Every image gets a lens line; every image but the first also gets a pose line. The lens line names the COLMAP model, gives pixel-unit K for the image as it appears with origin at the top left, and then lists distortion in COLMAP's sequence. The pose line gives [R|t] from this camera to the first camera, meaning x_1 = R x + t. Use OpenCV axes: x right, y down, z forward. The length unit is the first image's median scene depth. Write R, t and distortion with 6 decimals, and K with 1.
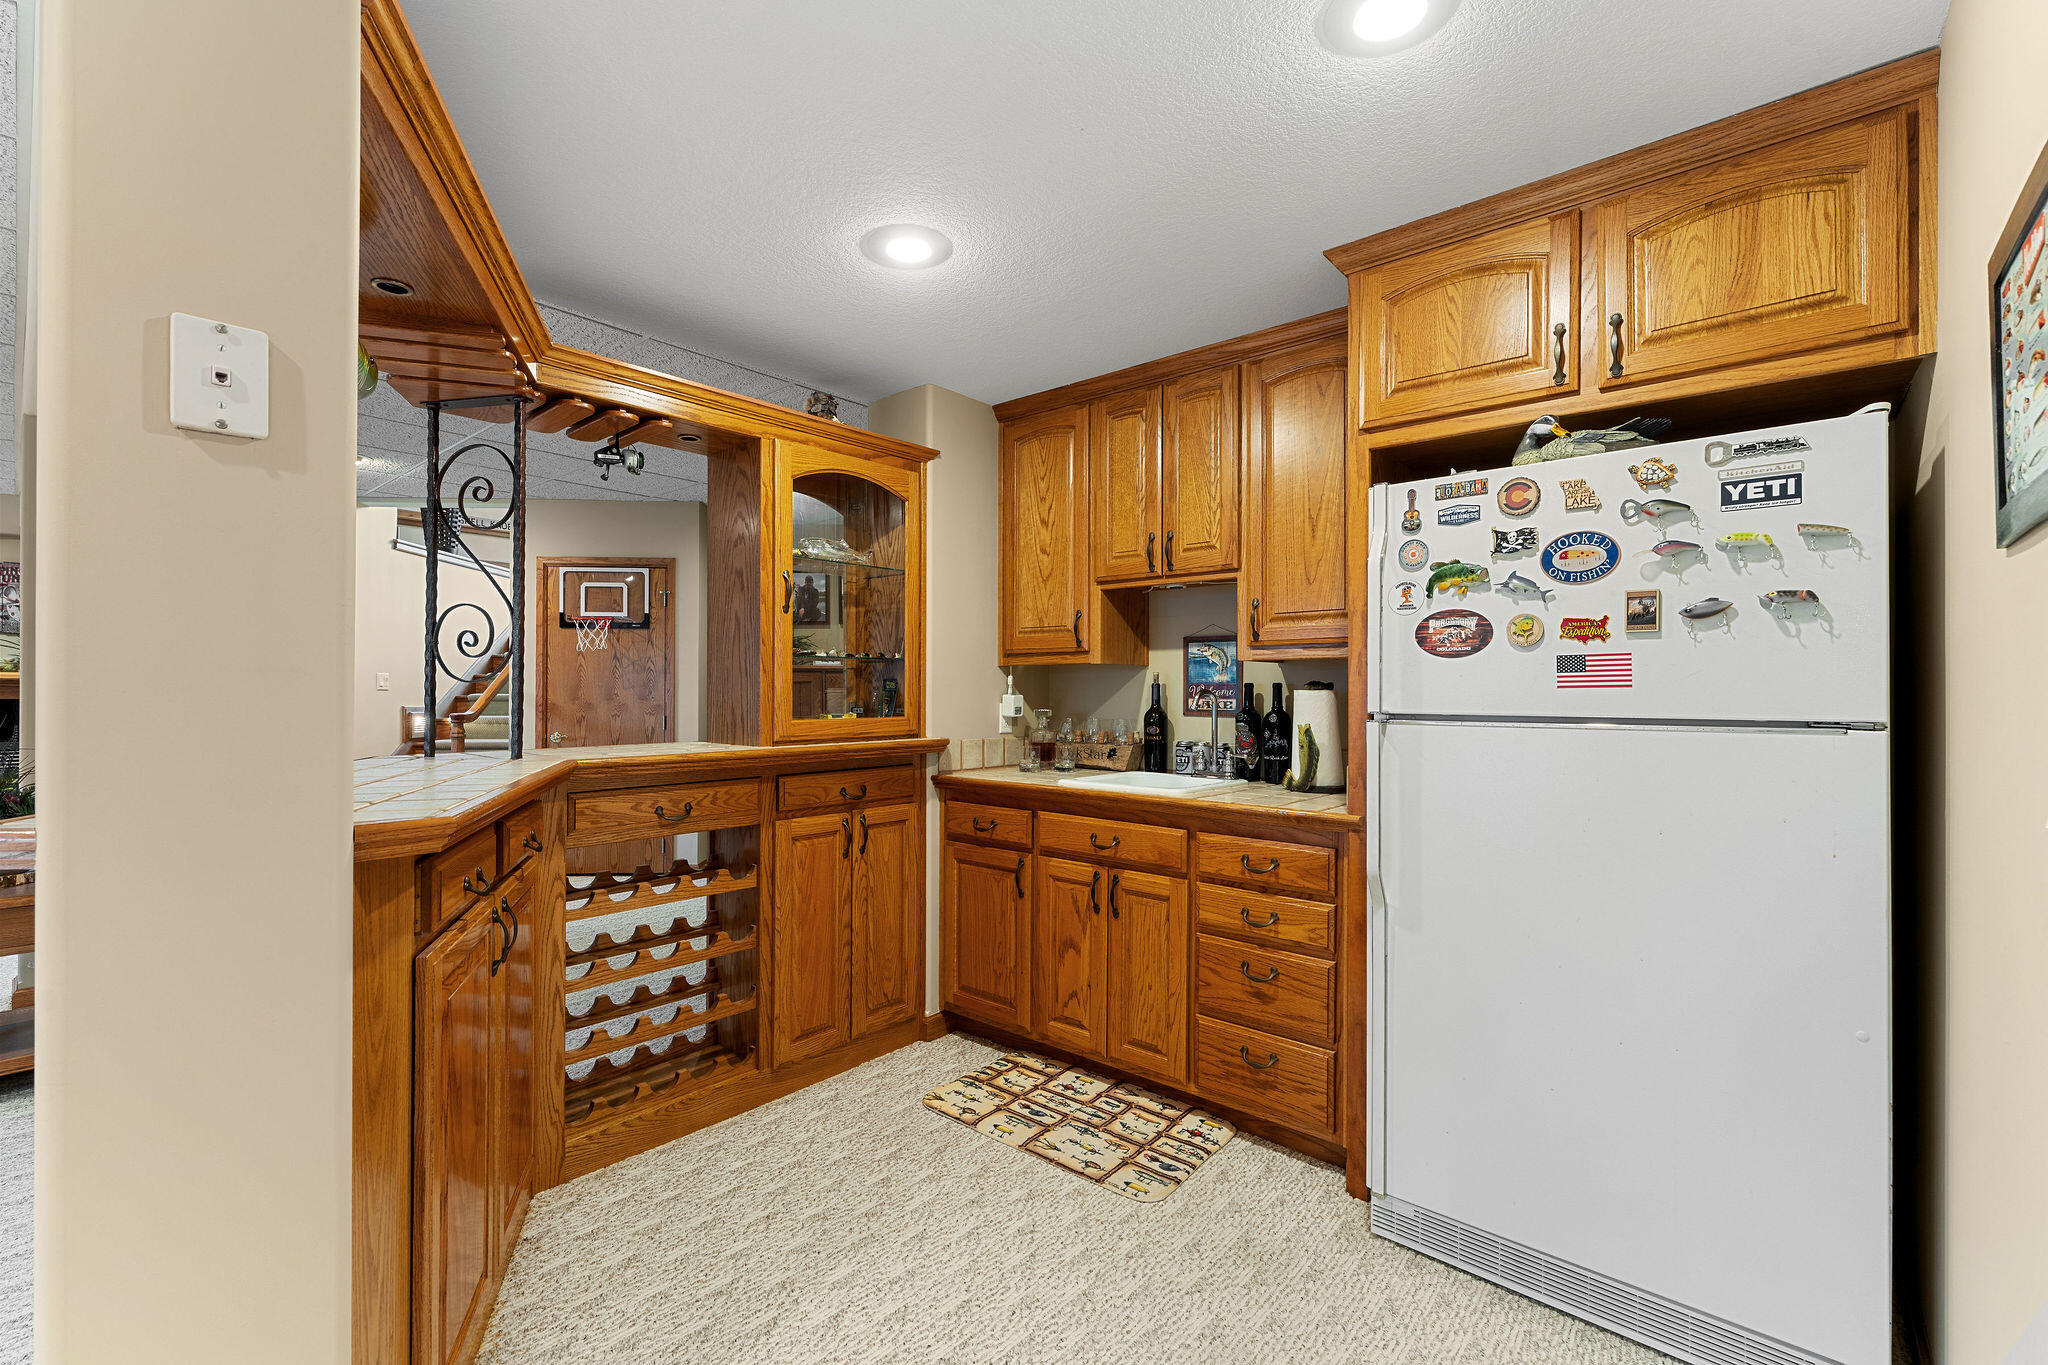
lens RADIAL K [[883.7, 0, 1024.0], [0, 883.7, 686.4], [0, 0, 1]] dist [0.000373, -0.000120]
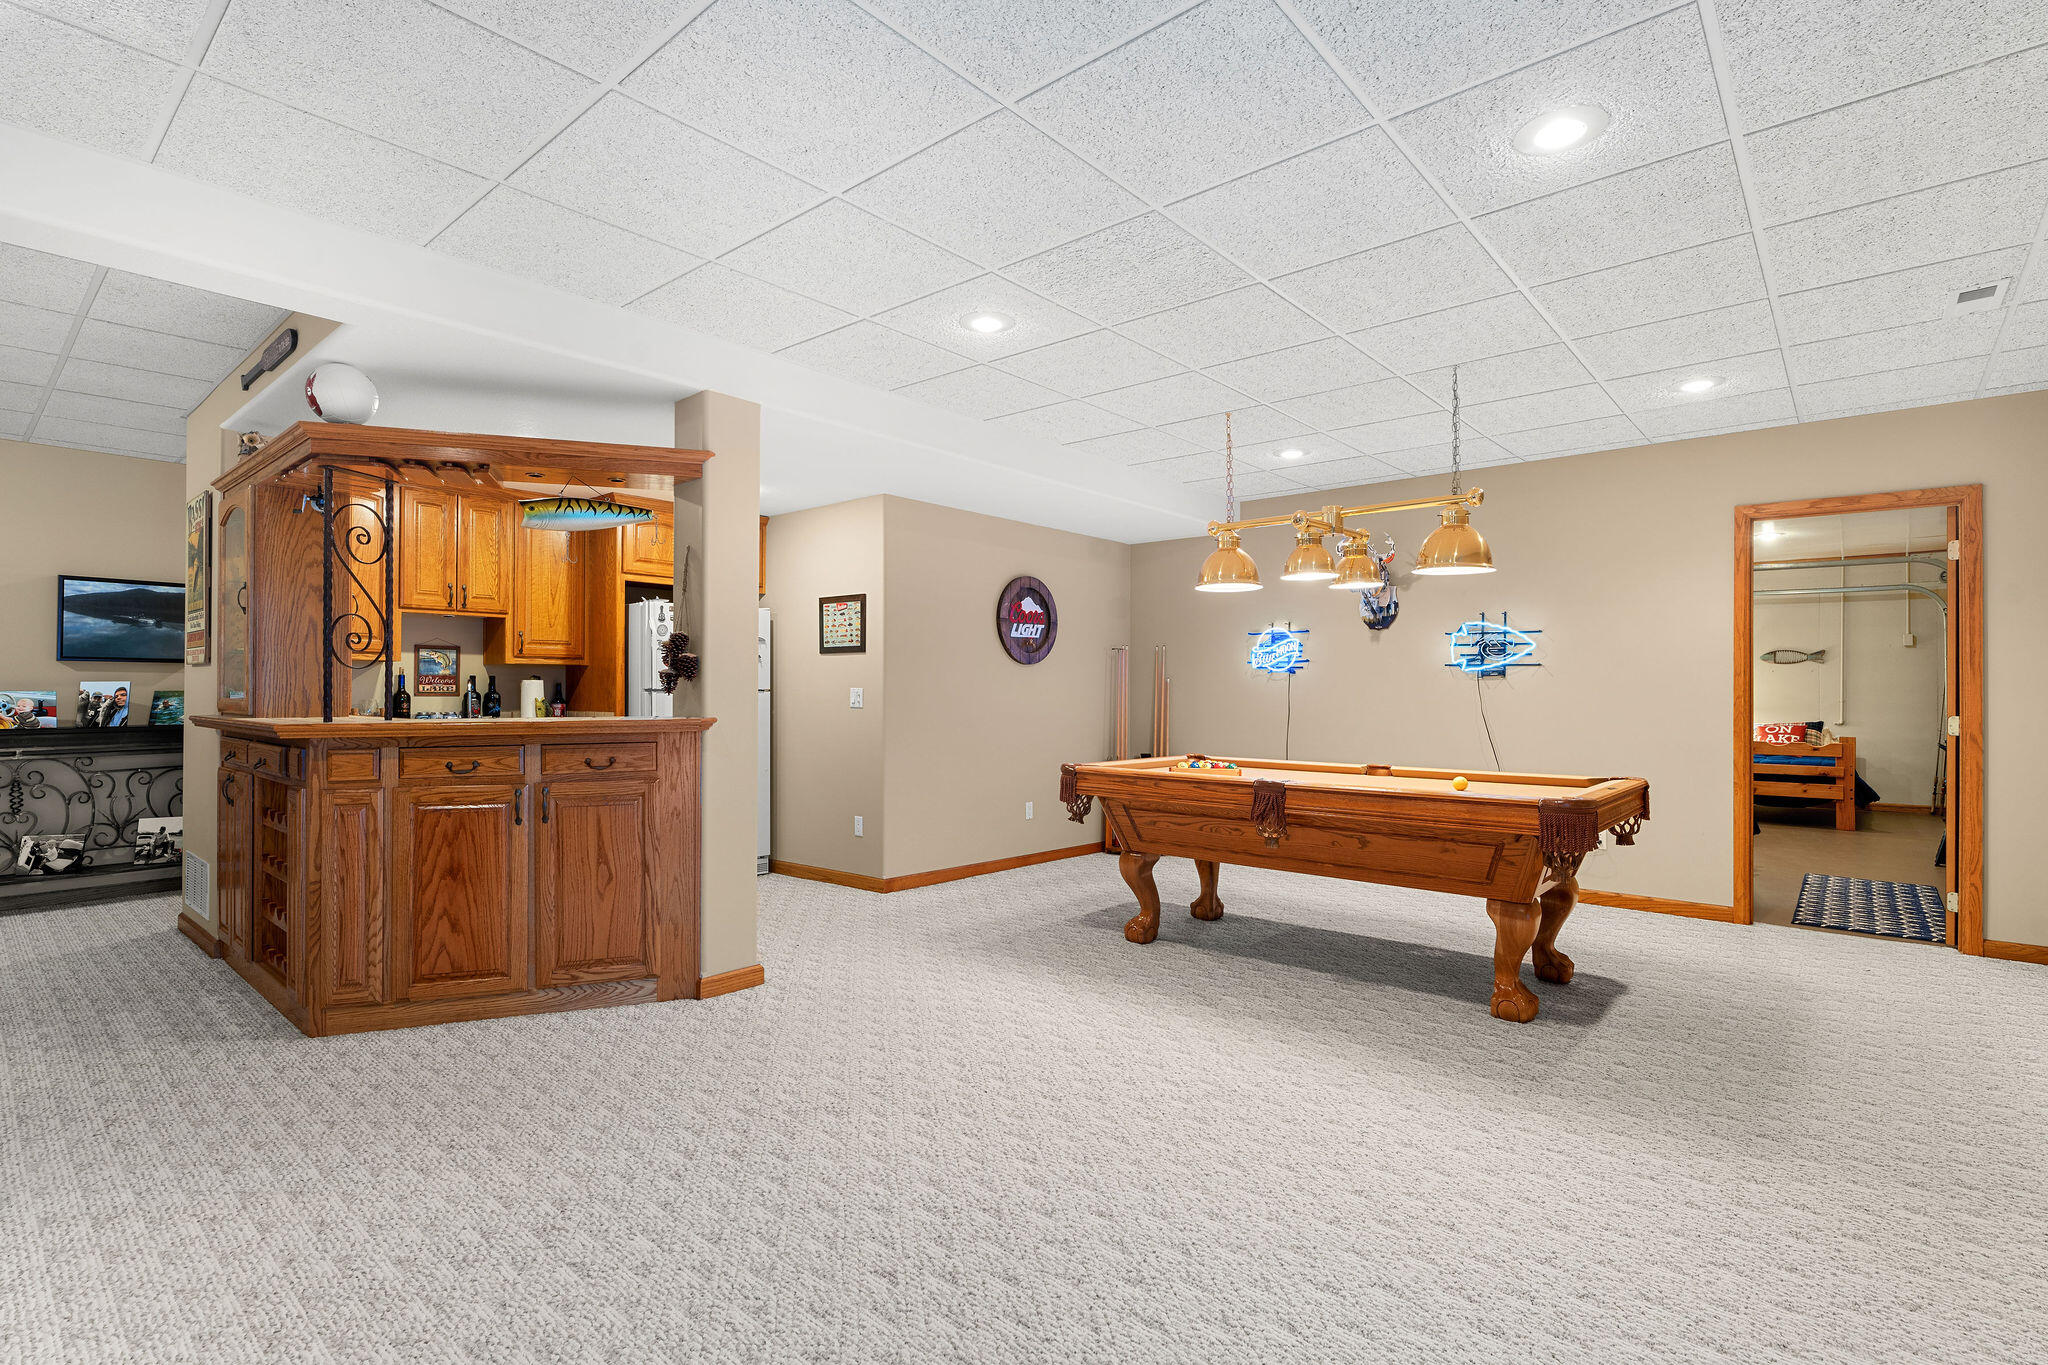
lens RADIAL K [[993.9, 0, 1025.2], [0, 993.9, 686.2], [0, 0, 1]] dist [0.000325, 0.000025]
pose [[-0.002572, 0.003667, 0.999990, -1.597752], [-0.006806, 0.999970, -0.003684, 0.015718], [-0.999974, -0.006815, -0.002547, -0.058337]]
